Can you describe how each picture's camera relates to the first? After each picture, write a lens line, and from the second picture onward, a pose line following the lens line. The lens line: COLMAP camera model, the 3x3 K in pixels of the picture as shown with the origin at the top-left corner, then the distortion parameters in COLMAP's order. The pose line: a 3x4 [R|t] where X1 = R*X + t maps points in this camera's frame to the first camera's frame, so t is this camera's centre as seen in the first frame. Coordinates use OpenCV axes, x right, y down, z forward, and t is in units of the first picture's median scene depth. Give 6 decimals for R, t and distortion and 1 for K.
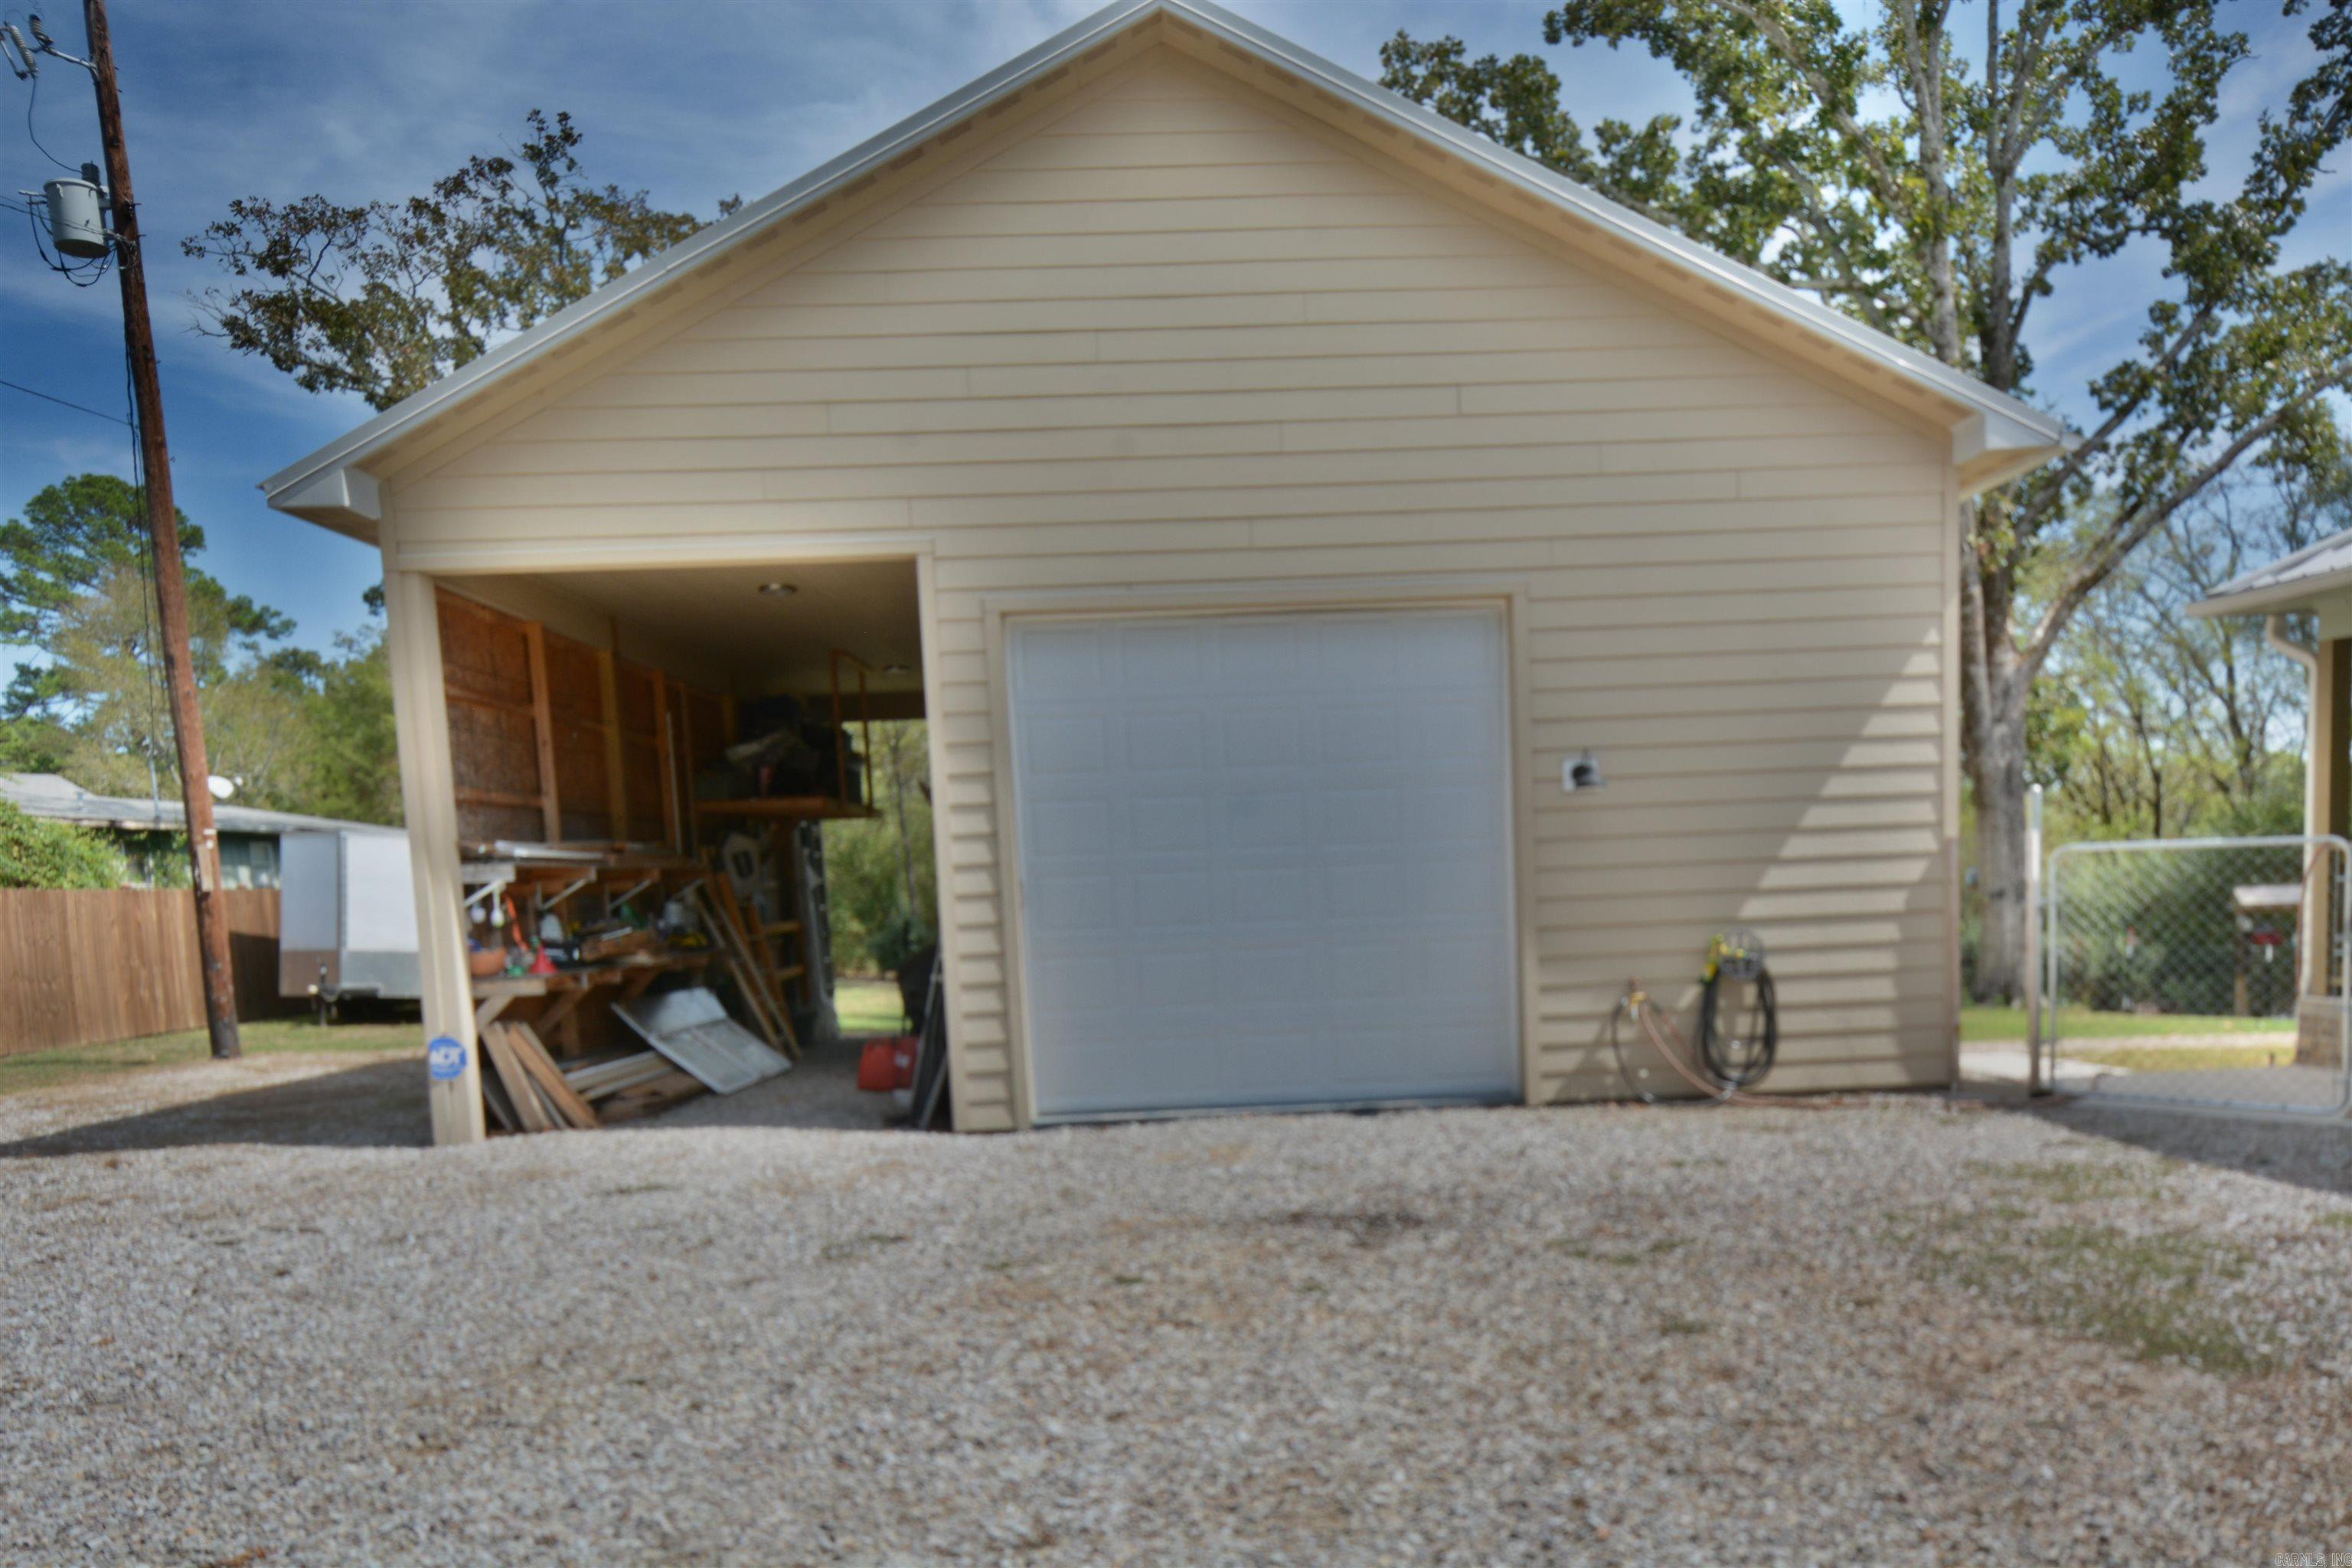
lens RADIAL K [[1510.2, 0, 1271.3], [0, 1510.2, 1001.3], [0, 0, 1]] dist [0.032591, -0.031659]
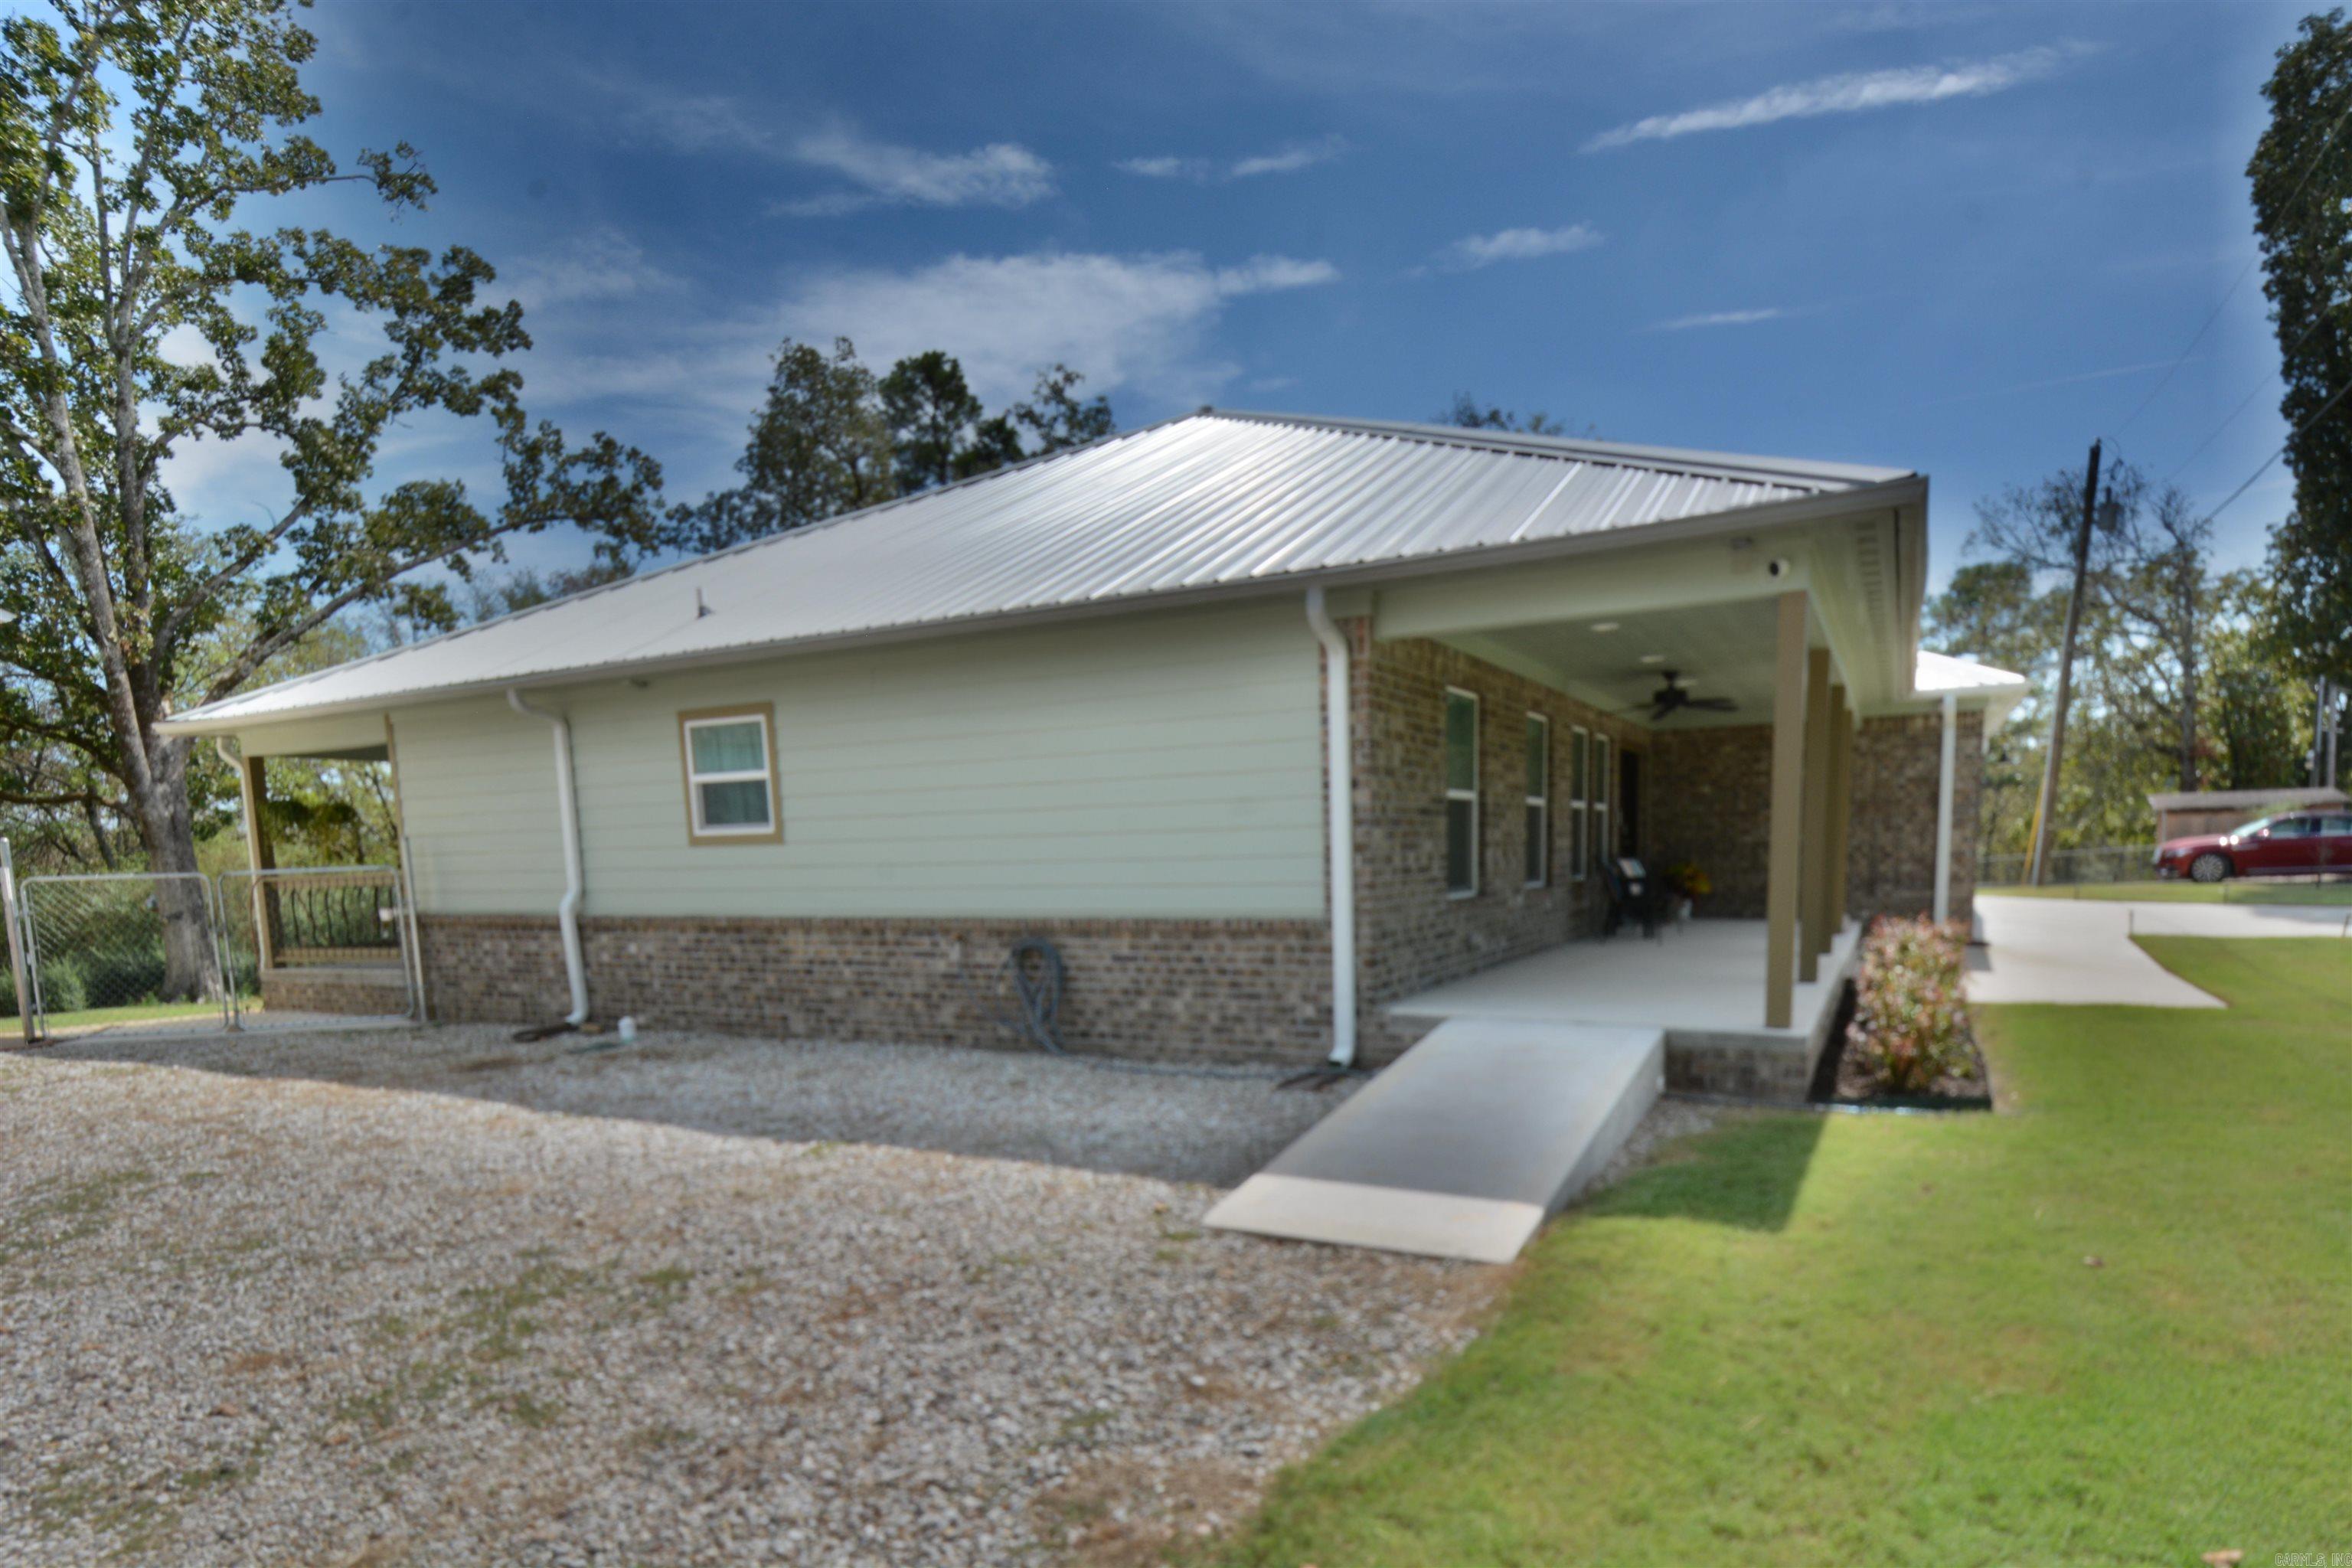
lens RADIAL K [[1237.4, 0, 1273.9], [0, 1237.4, 997.3], [0, 0, 1]] dist [-0.000821, -0.010764]
pose [[0.484459, -0.074427, 0.871642, 0.020427], [0.081515, 0.995880, 0.039729, 0.031608], [-0.871008, 0.051804, 0.488529, -0.310601]]
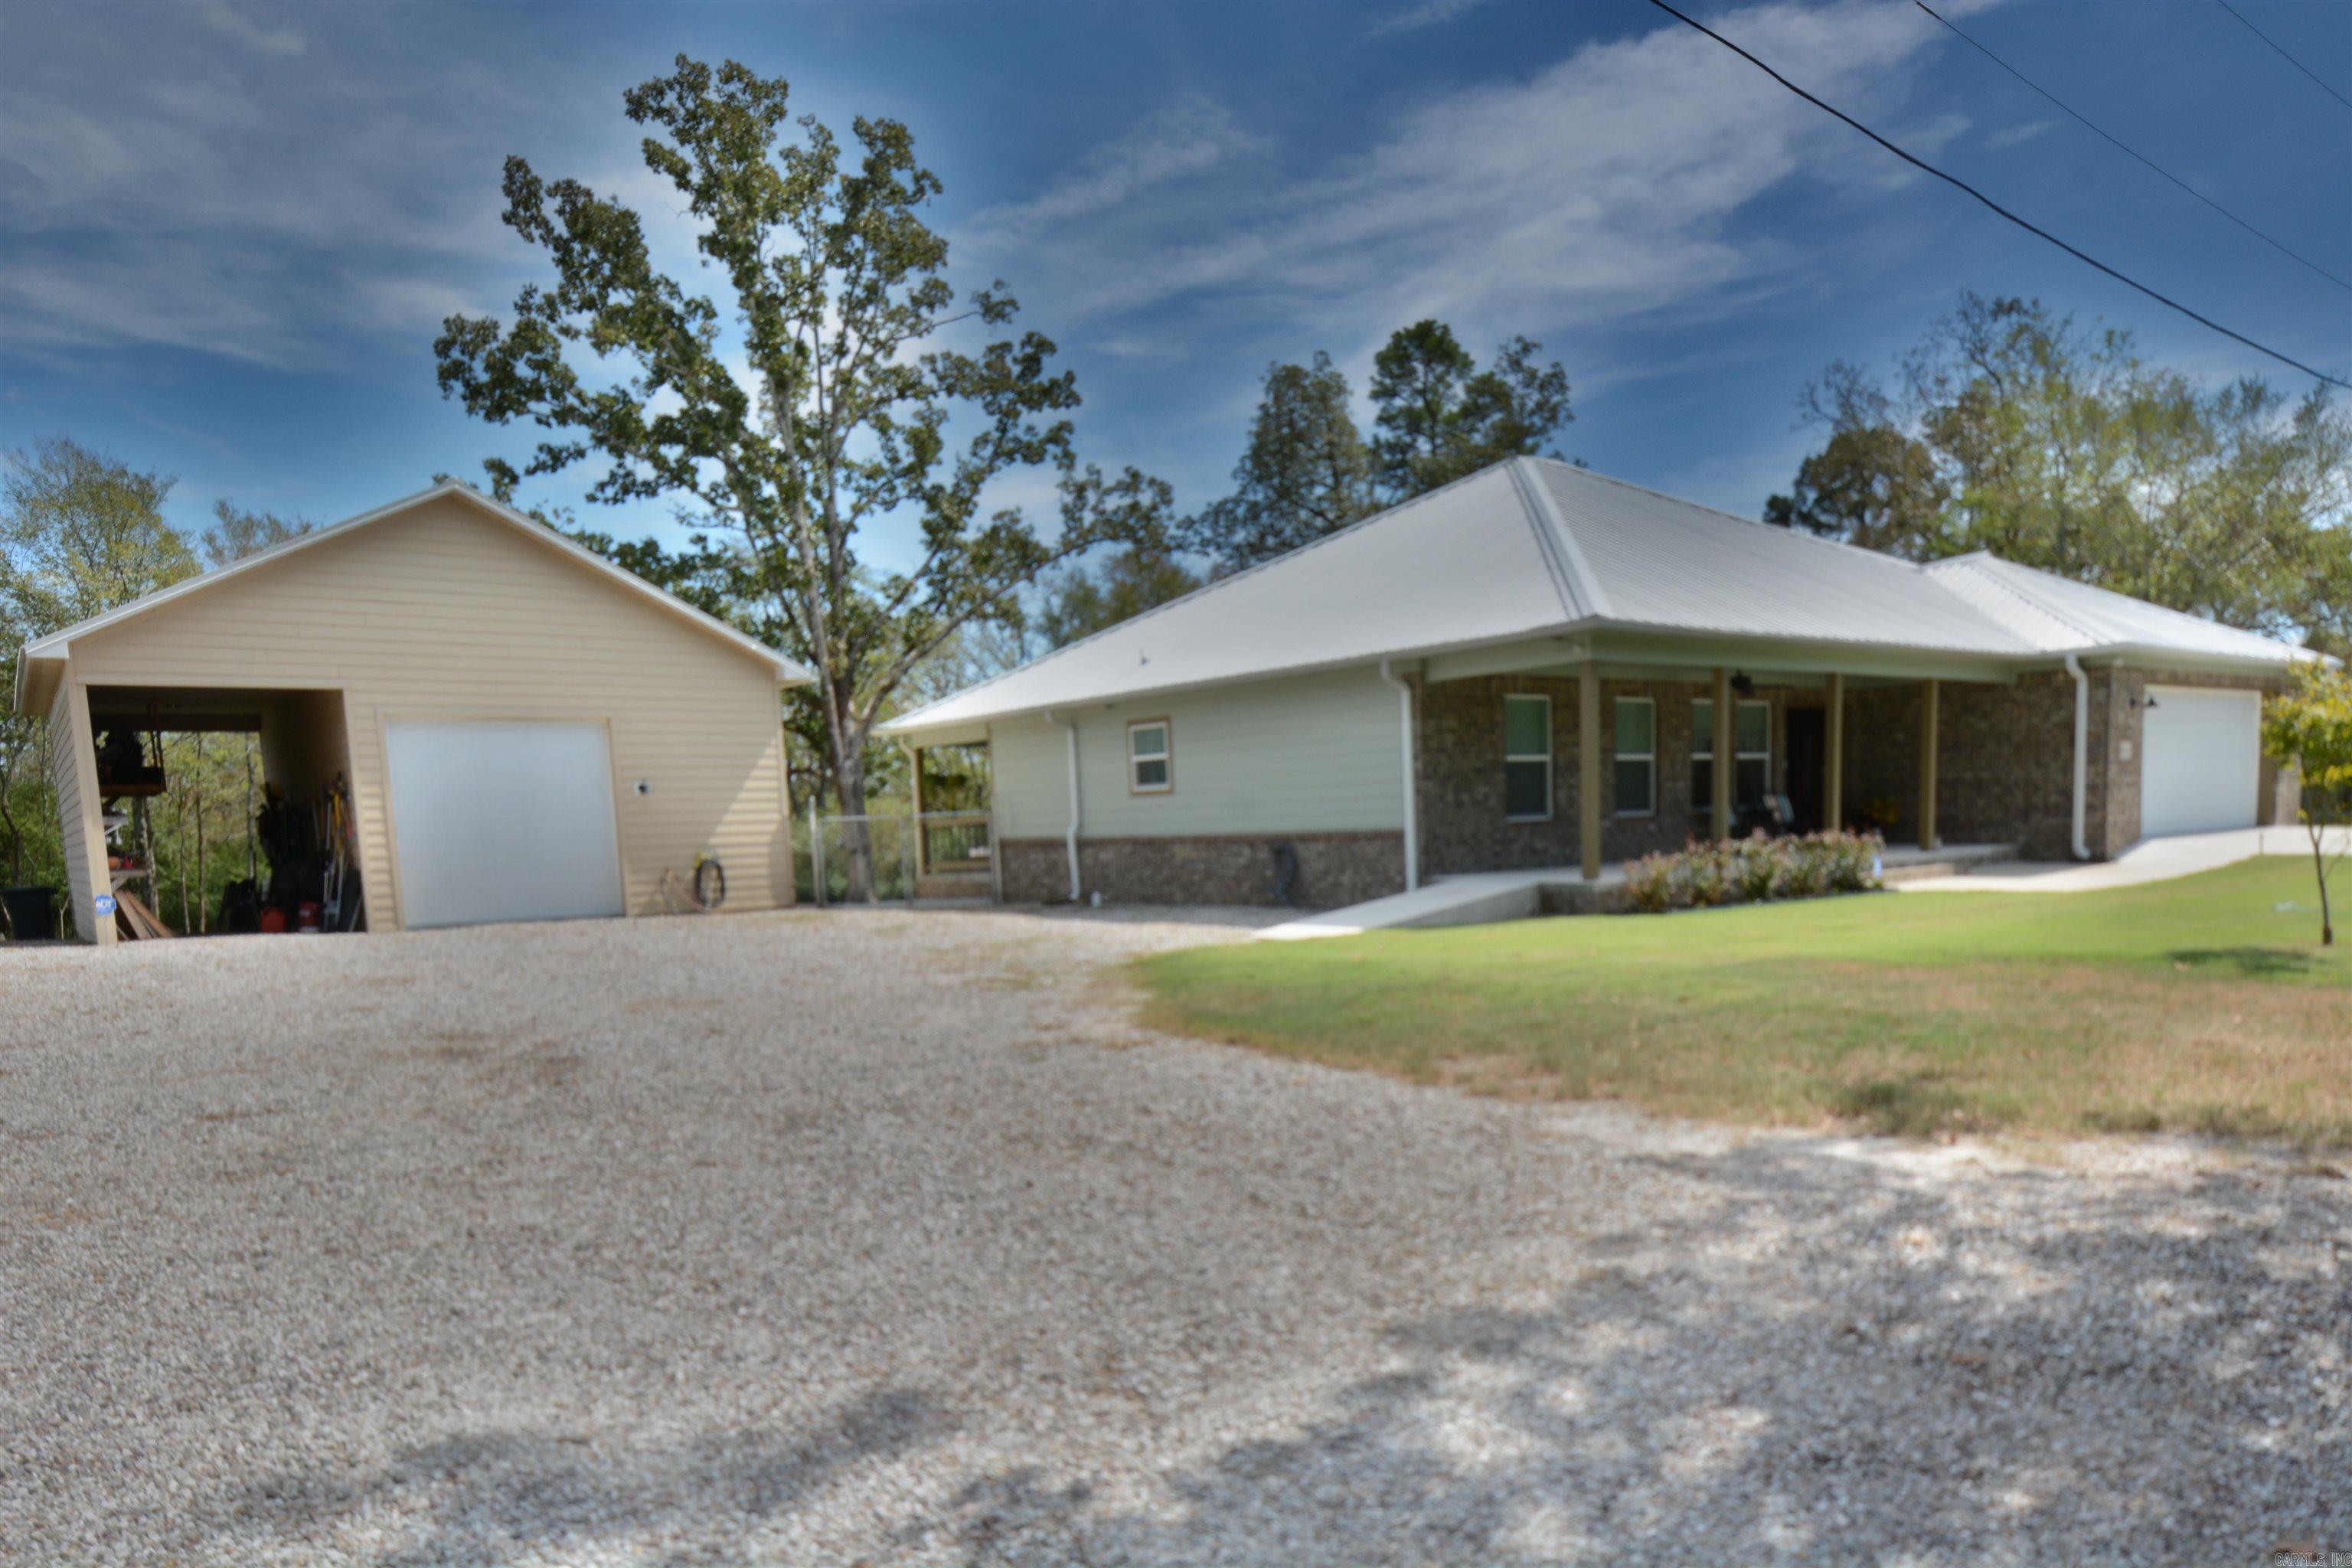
lens RADIAL K [[1510.2, 0, 1271.3], [0, 1510.2, 1001.3], [0, 0, 1]] dist [0.032591, -0.031659]
pose [[0.799214, -0.059459, 0.598098, -0.236024], [0.056486, 0.998121, 0.023746, 0.098911], [-0.598386, 0.014806, 0.801071, -0.797621]]
